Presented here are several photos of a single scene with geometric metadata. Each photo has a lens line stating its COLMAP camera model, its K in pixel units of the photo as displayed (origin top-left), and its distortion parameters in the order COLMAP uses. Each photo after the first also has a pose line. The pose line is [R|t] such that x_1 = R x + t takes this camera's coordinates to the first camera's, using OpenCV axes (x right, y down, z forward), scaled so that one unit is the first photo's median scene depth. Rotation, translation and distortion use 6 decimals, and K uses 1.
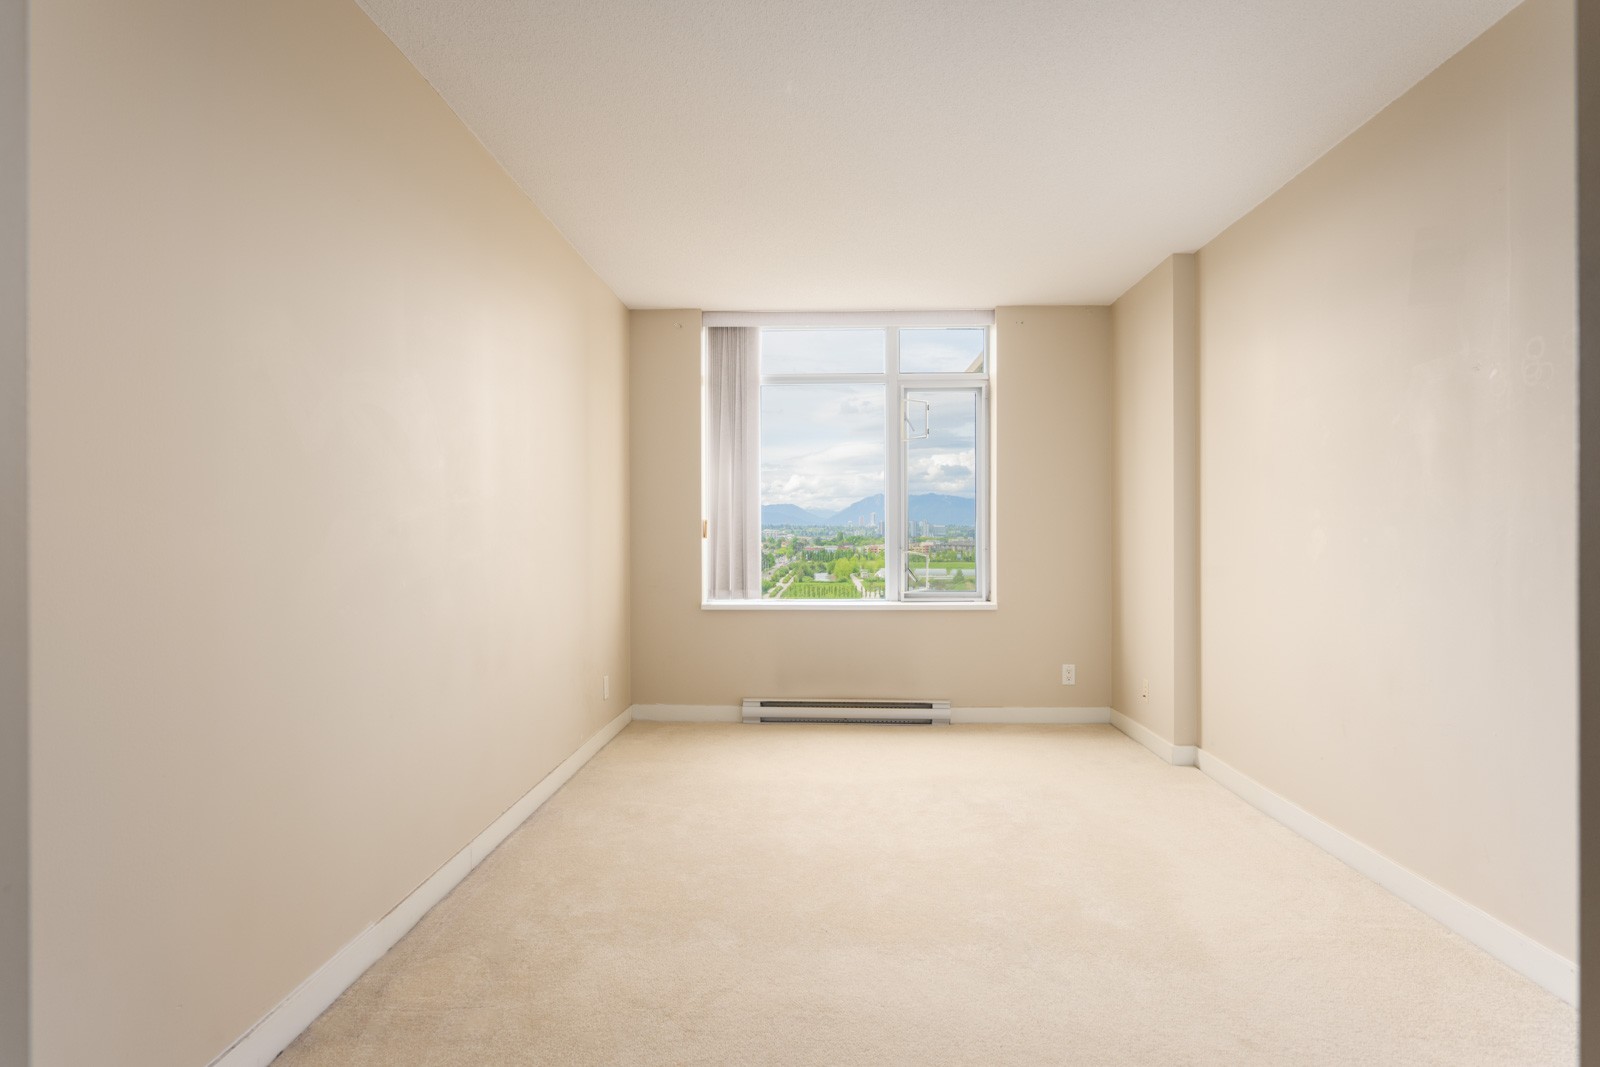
lens RADIAL K [[834.7, 0, 794.8], [0, 834.7, 527.3], [0, 0, 1]] dist [0.004388, -0.002429]
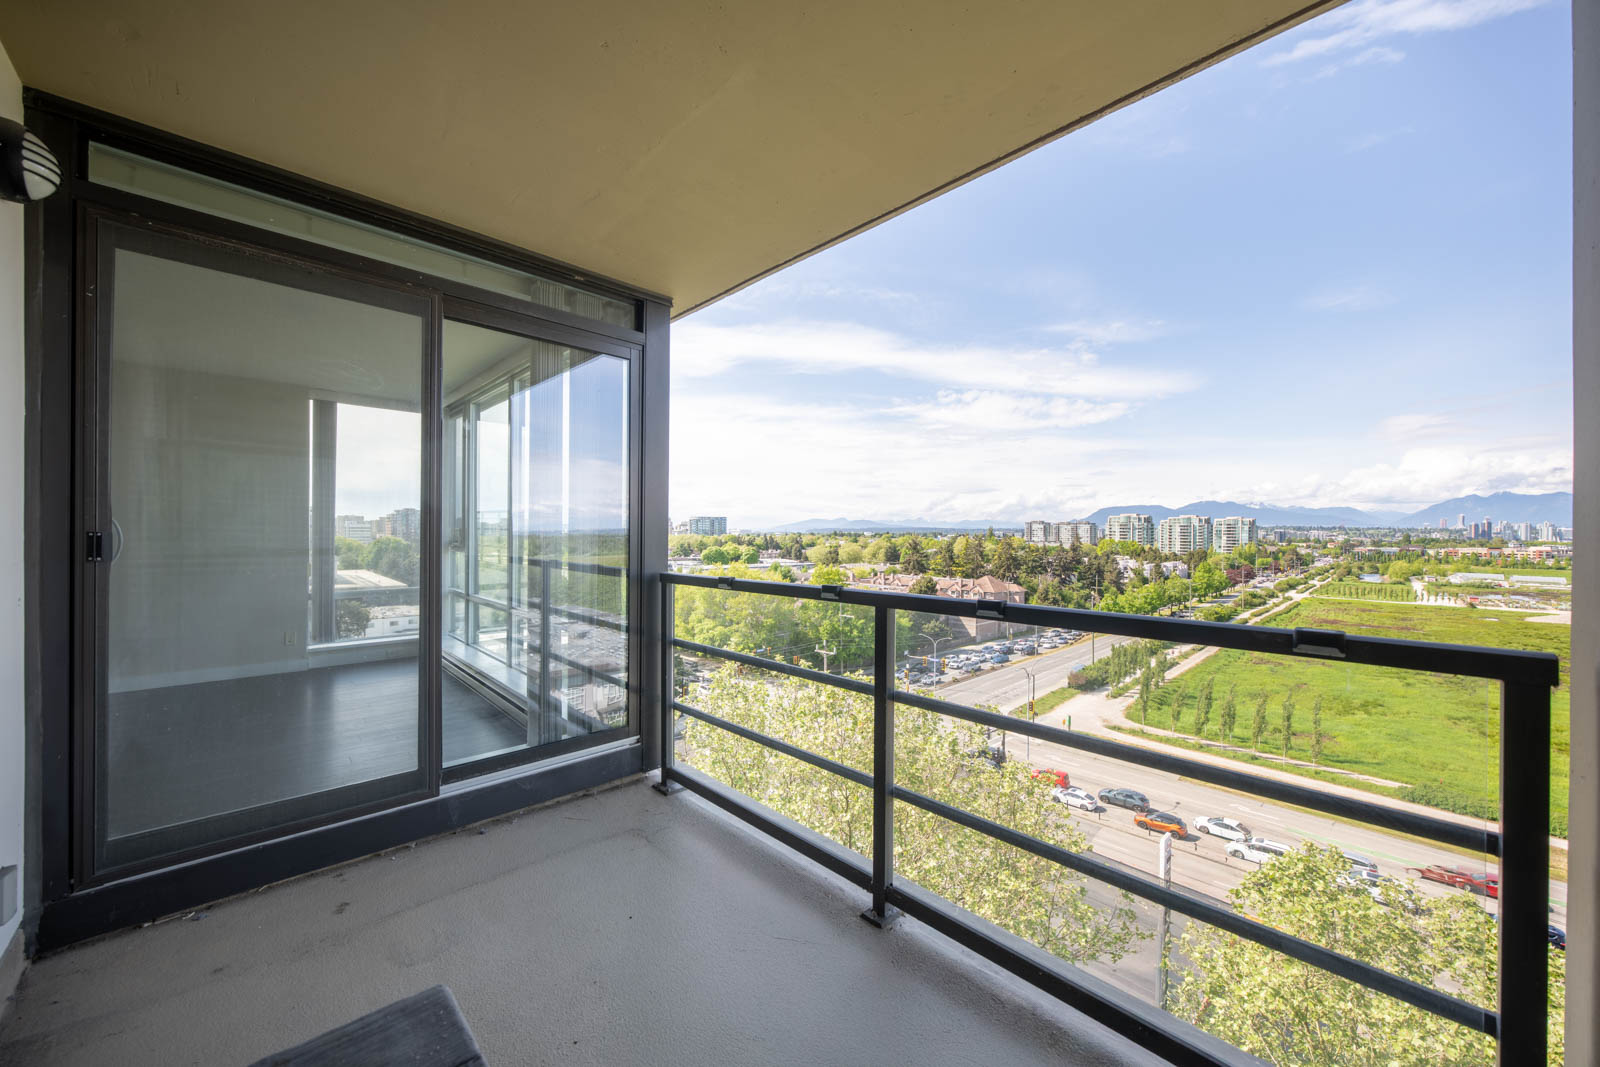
lens RADIAL K [[581.2, 0, 803.7], [0, 581.2, 543.7], [0, 0, 1]] dist [-0.004314, -0.000134]
pose [[0.728051, 0.024041, -0.685101, 1.044587], [-0.005005, 0.999545, 0.029756, -0.001554], [0.685505, -0.018235, 0.727840, 0.688901]]
